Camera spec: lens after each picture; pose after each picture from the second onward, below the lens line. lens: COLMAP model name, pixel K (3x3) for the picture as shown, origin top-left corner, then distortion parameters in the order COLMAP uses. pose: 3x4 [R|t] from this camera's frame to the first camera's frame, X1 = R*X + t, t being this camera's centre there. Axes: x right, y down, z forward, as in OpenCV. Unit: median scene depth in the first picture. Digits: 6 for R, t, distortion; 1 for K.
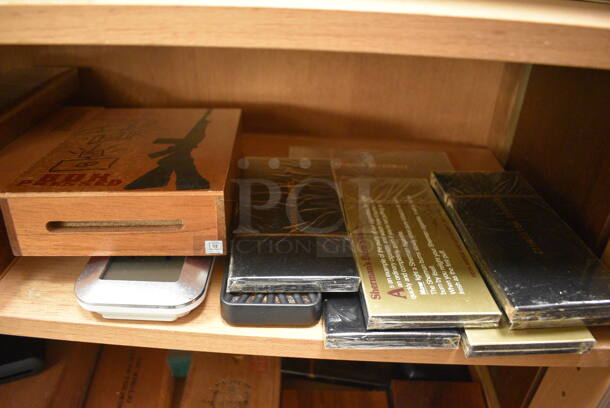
lens RADIAL K [[473.0, 0, 305.0], [0, 473.0, 203.8], [0, 0, 1]] dist [-0.099170, 0.015521]
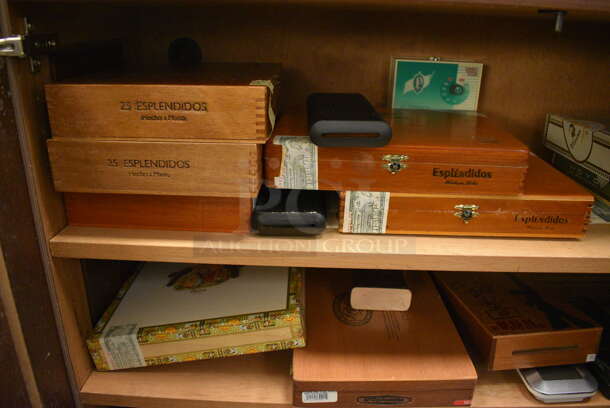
lens RADIAL K [[473.0, 0, 303.1], [0, 473.0, 205.4], [0, 0, 1]] dist [-0.099170, 0.015521]
pose [[0.999725, -0.022195, 0.007596, -1.353279], [0.023163, 0.985210, -0.169778, -0.227038], [-0.003715, 0.169907, 0.985453, -0.848883]]
